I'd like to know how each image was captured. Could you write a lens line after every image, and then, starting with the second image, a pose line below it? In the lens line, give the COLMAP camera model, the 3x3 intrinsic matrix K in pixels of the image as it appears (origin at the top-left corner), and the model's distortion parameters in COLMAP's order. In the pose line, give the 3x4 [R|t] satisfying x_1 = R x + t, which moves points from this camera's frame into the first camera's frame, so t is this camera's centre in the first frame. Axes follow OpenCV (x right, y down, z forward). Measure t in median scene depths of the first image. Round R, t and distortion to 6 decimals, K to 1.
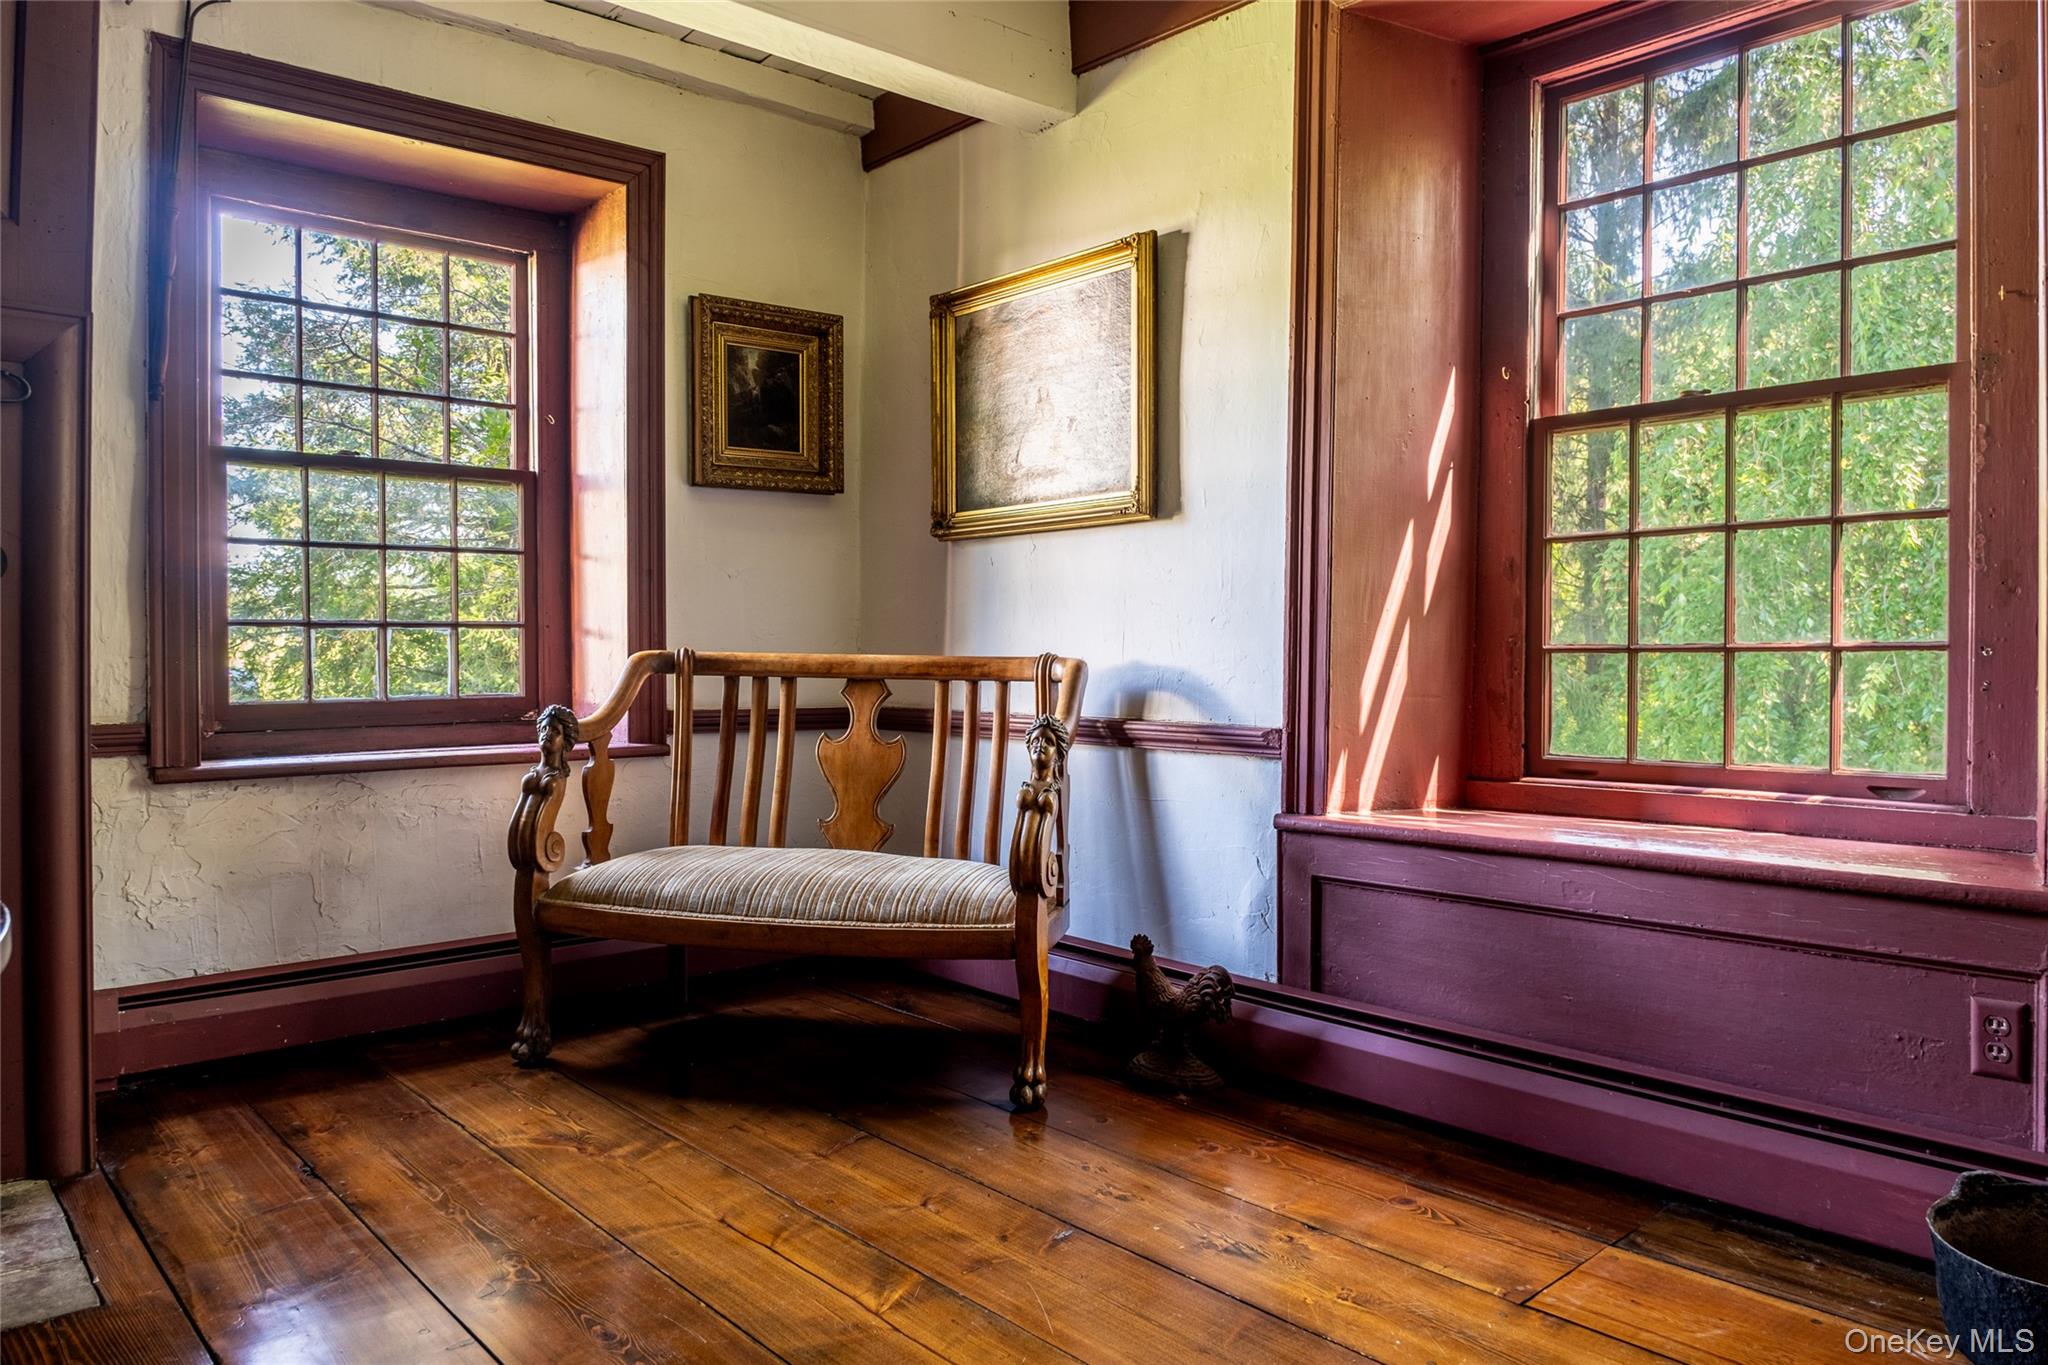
lens RADIAL K [[1407.5, 0, 1038.4], [0, 1407.5, 678.6], [0, 0, 1]] dist [-0.037861, -0.006830]
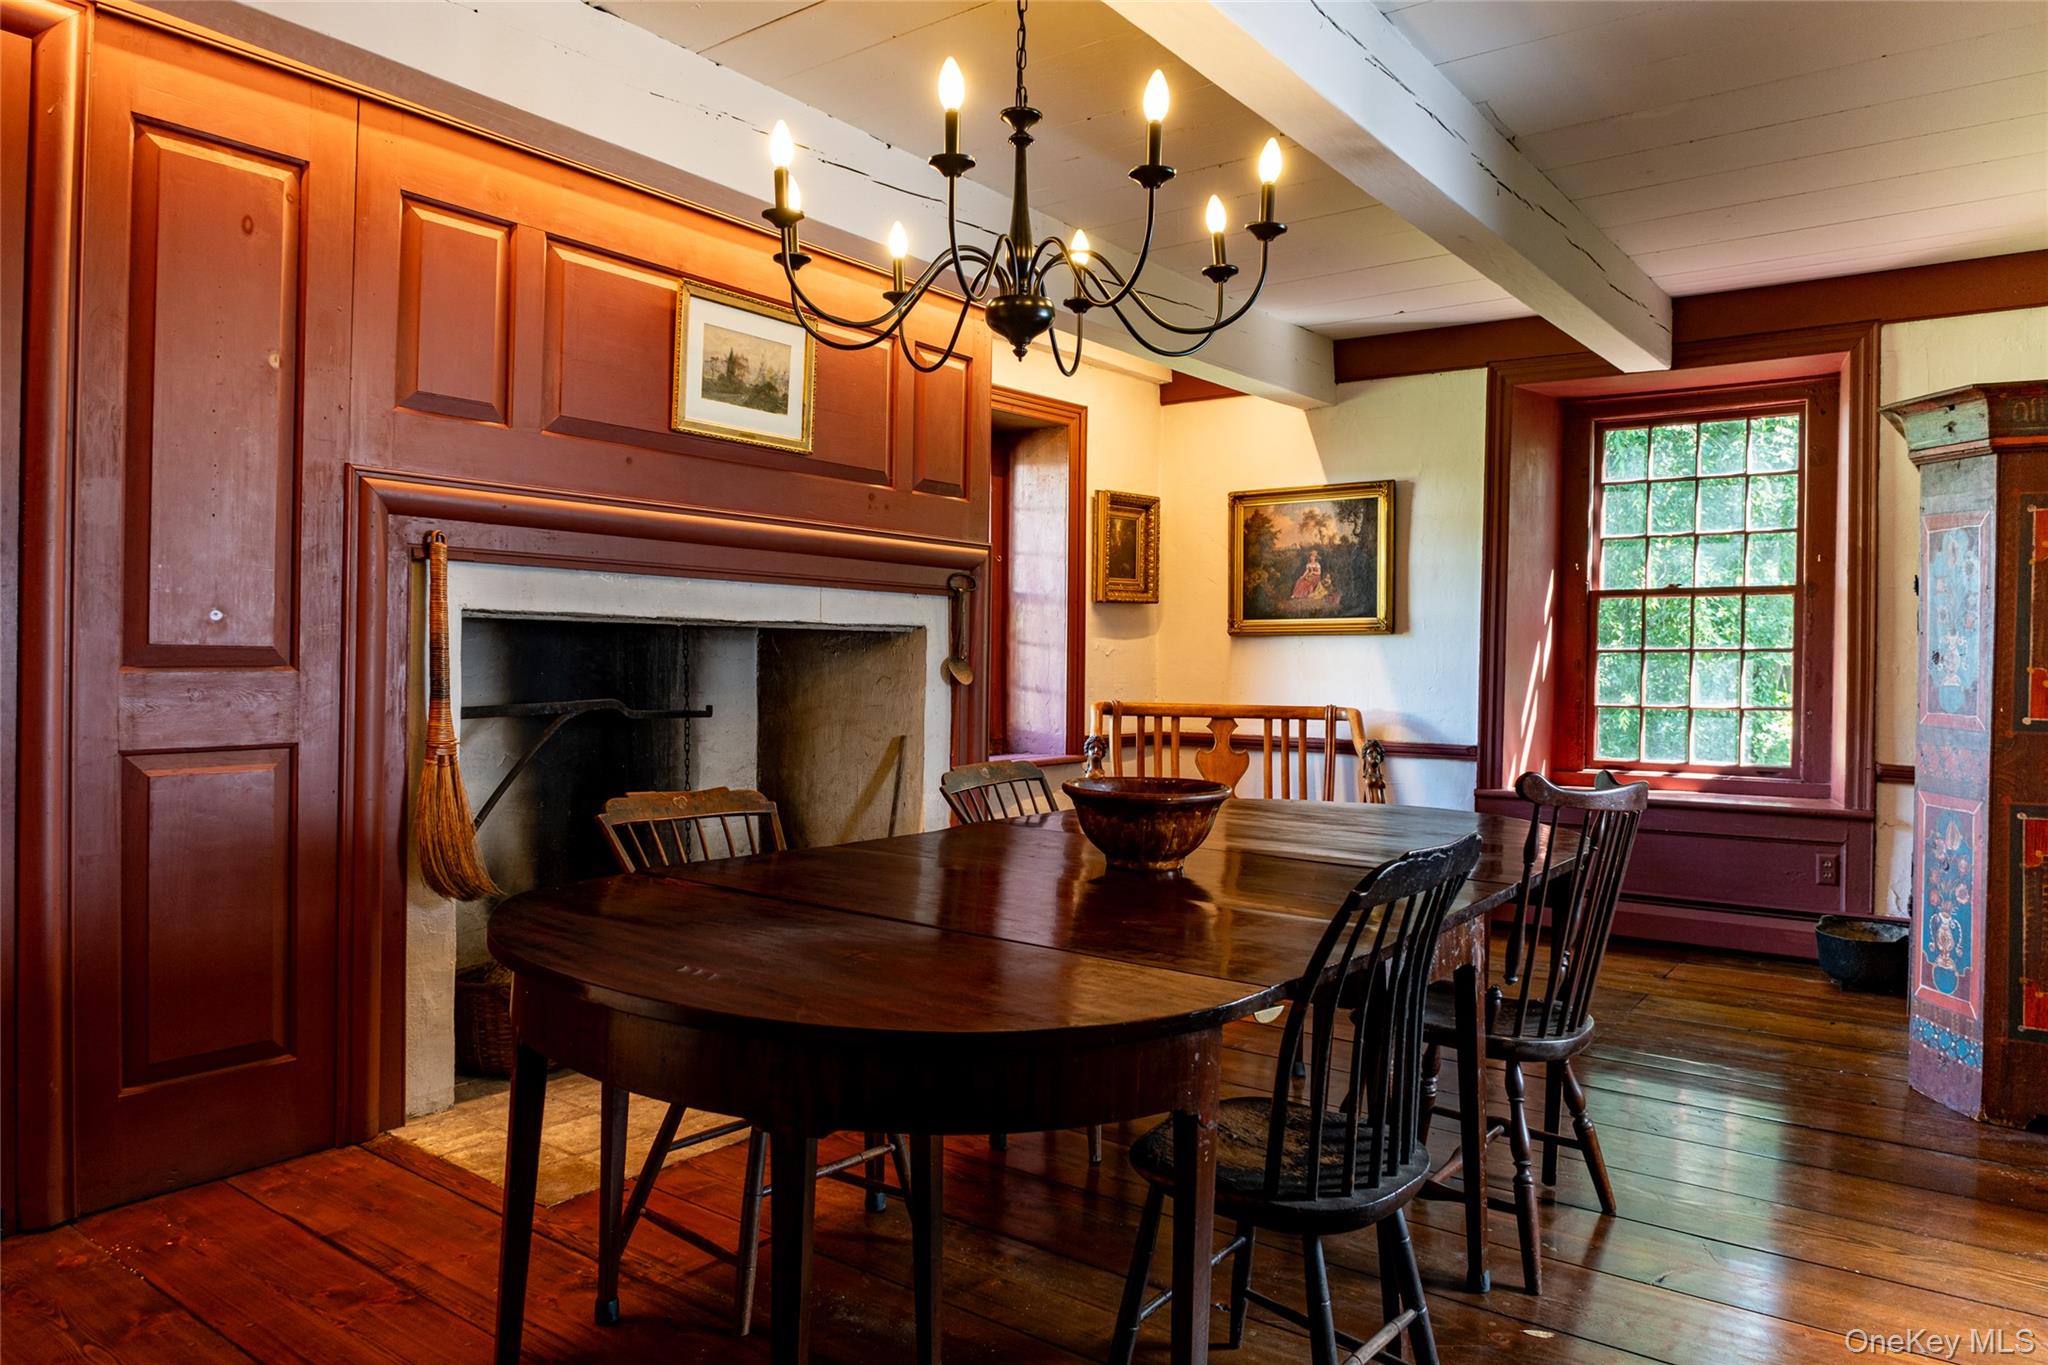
lens RADIAL K [[1407.5, 0, 1012.5], [0, 1407.5, 683.5], [0, 0, 1]] dist [-0.037861, -0.006830]
pose [[0.982692, 0.002778, 0.185224, -0.784038], [-0.003208, 0.999993, 0.002024, -0.050698], [-0.185217, -0.002583, 0.982694, -0.771774]]
